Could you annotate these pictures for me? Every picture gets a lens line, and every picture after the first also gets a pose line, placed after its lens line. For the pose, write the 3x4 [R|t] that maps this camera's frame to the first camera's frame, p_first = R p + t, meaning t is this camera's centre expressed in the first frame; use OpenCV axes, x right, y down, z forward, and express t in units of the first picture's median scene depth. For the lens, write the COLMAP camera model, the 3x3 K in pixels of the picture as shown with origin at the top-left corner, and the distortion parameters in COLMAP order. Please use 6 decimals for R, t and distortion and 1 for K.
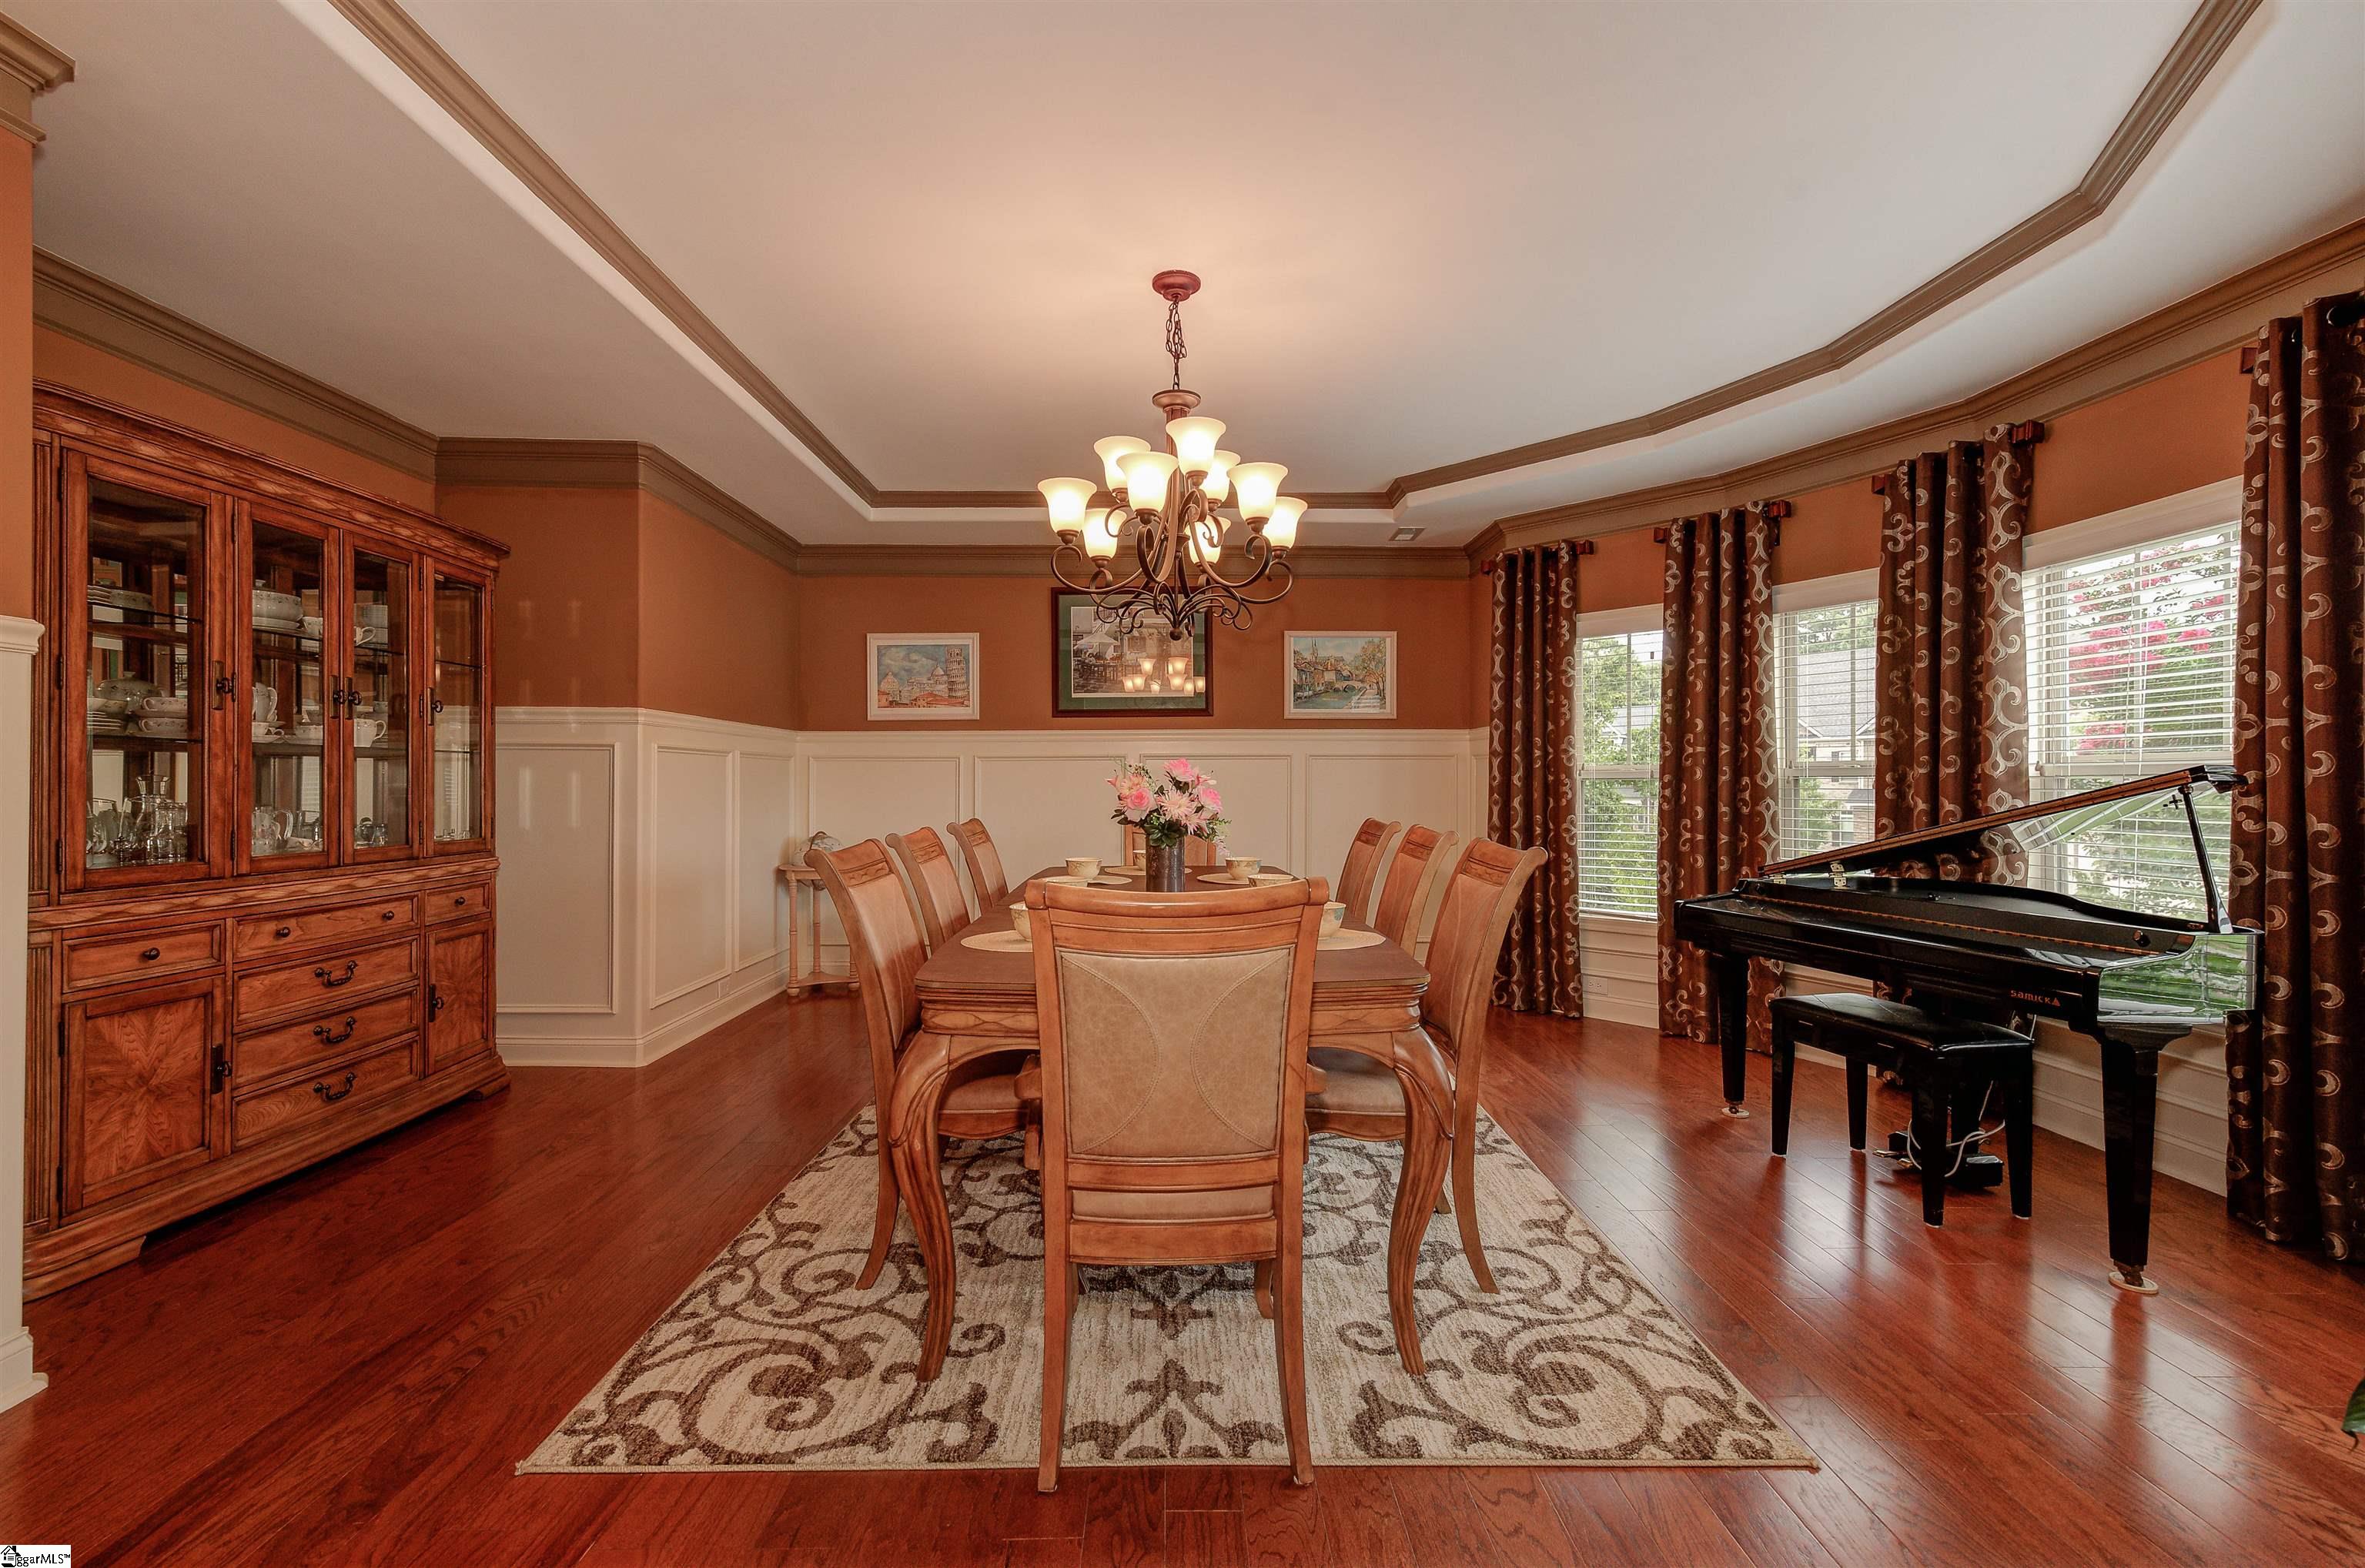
lens RADIAL K [[1024.4, 0, 1171.0], [0, 1024.4, 786.1], [0, 0, 1]] dist [0.016164, -0.002727]
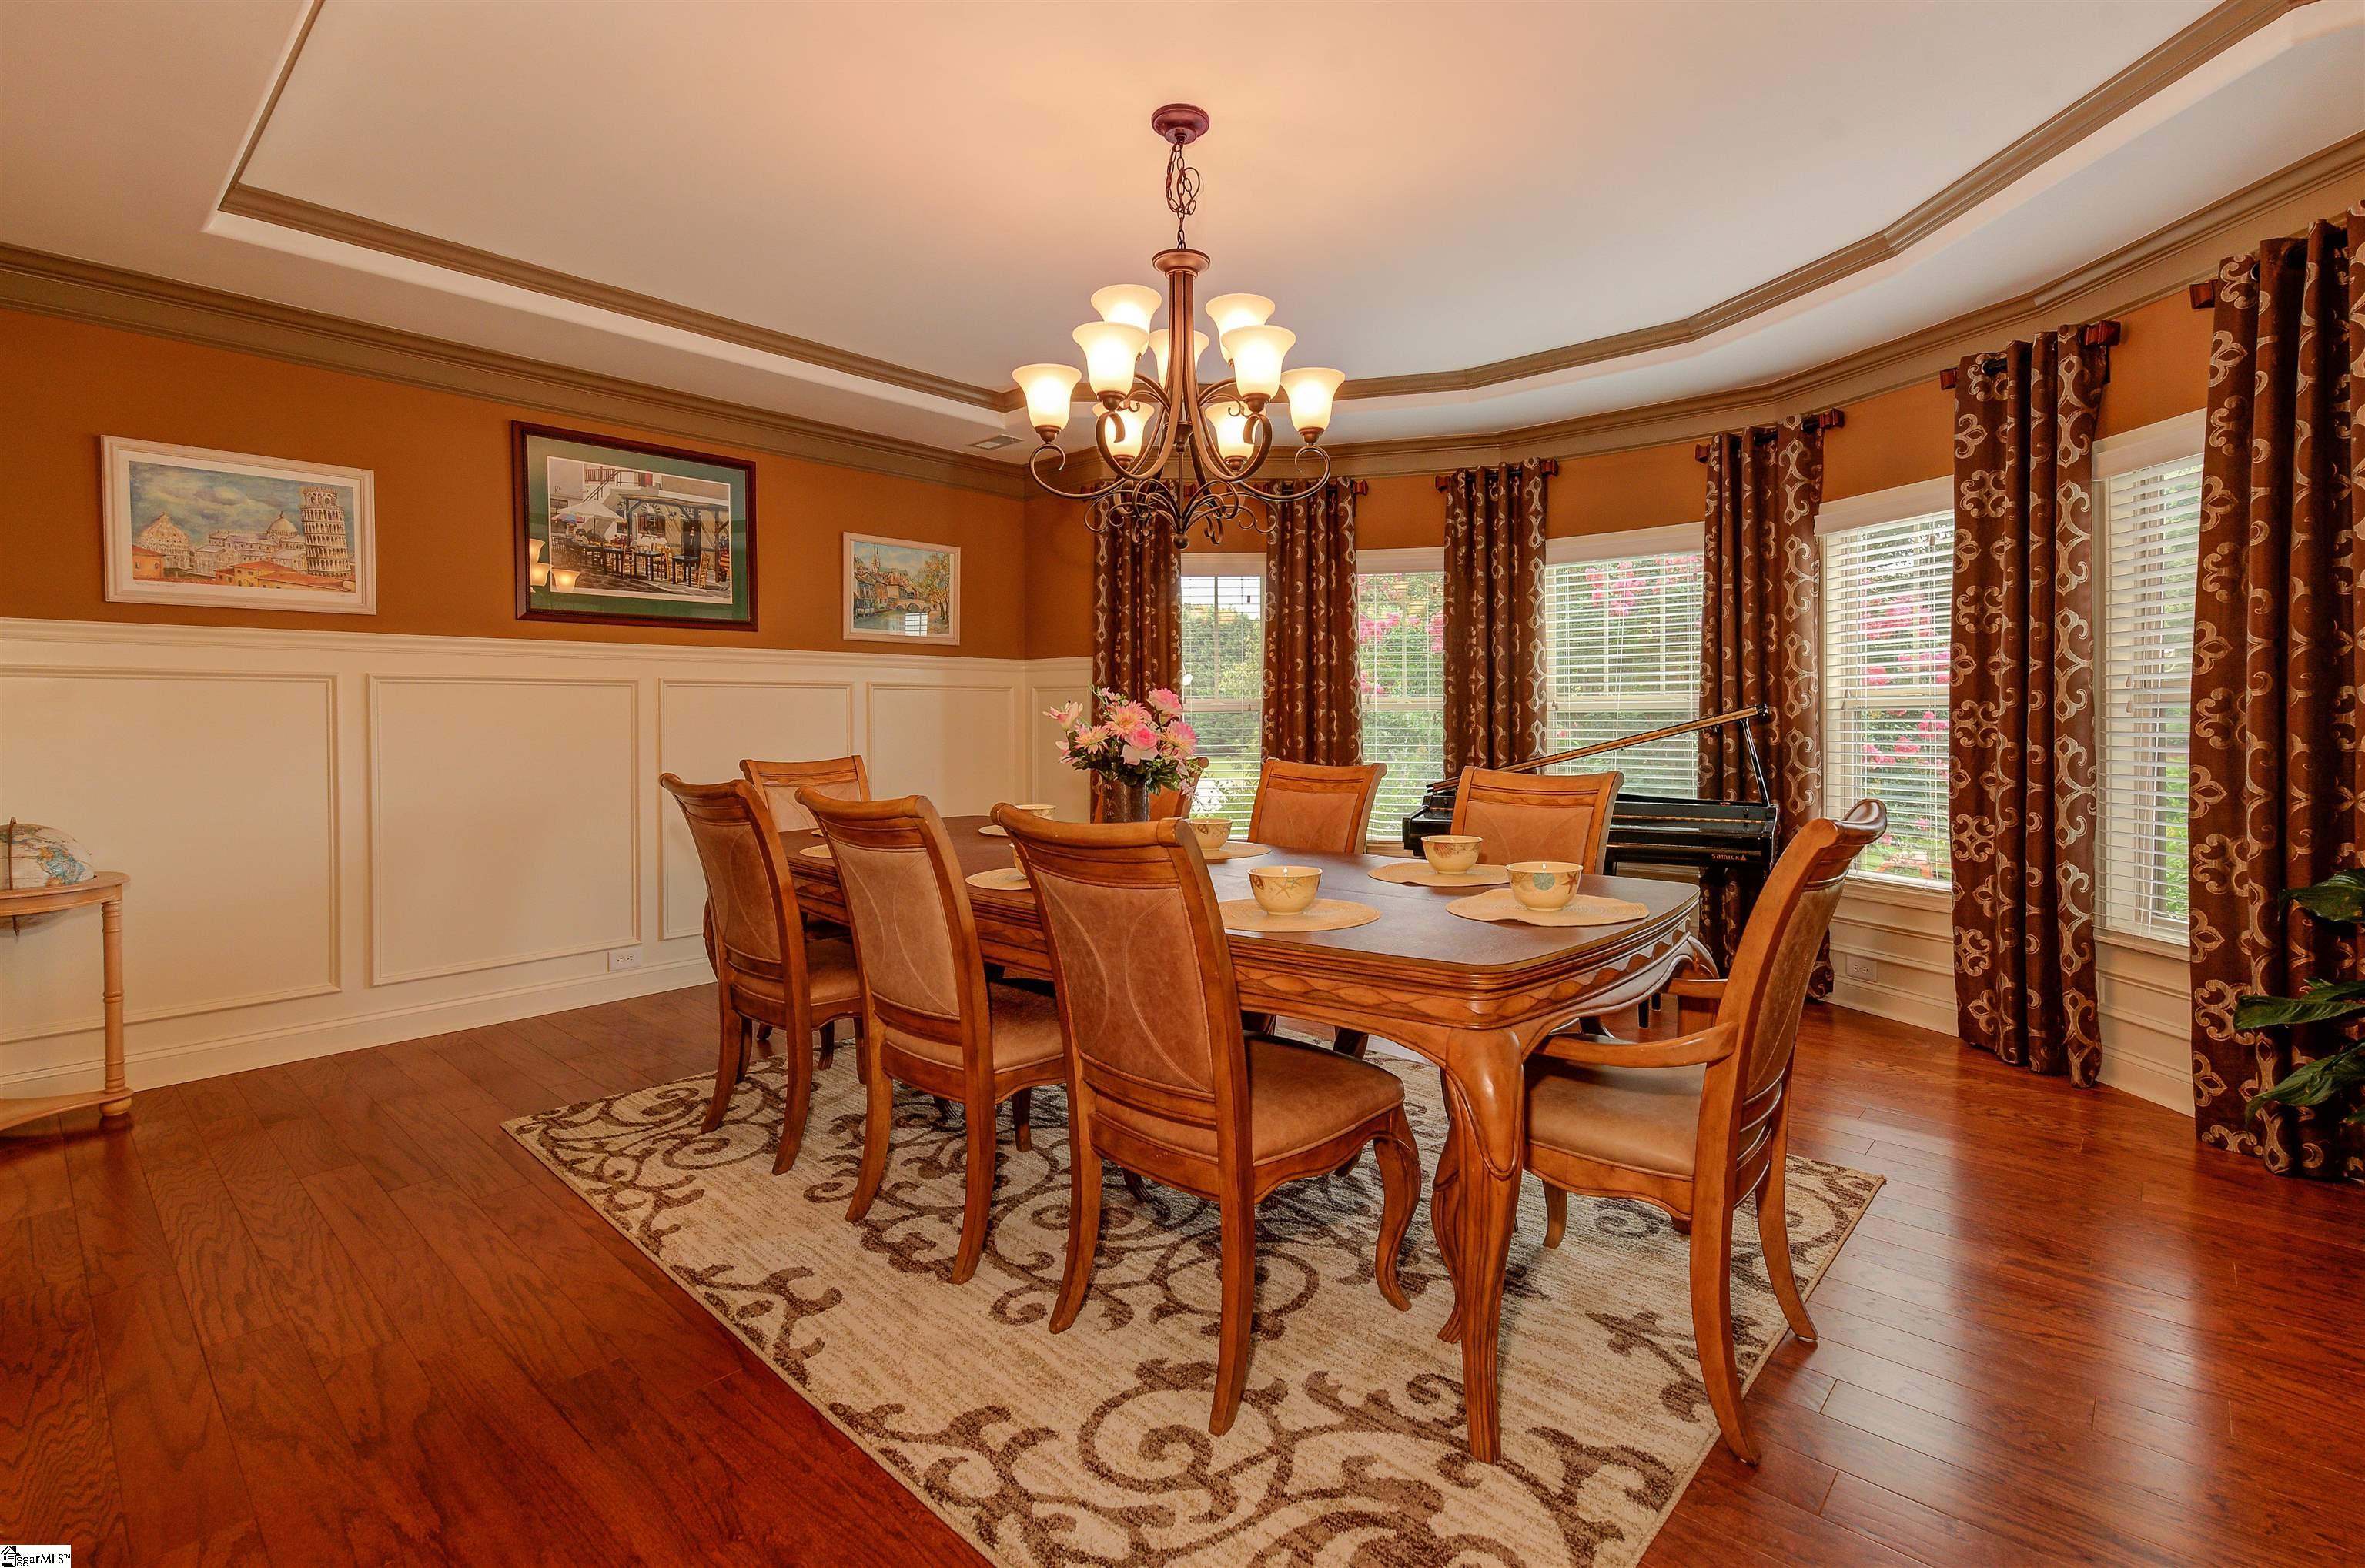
lens RADIAL K [[1084.2, 0, 1233.6], [0, 1084.2, 732.7], [0, 0, 1]] dist [0.005954, 0.001701]
pose [[0.663781, -0.013884, 0.747798, -0.433989], [0.007117, 0.999900, 0.012247, 0.000155], [-0.747893, -0.002807, 0.663813, 0.257324]]
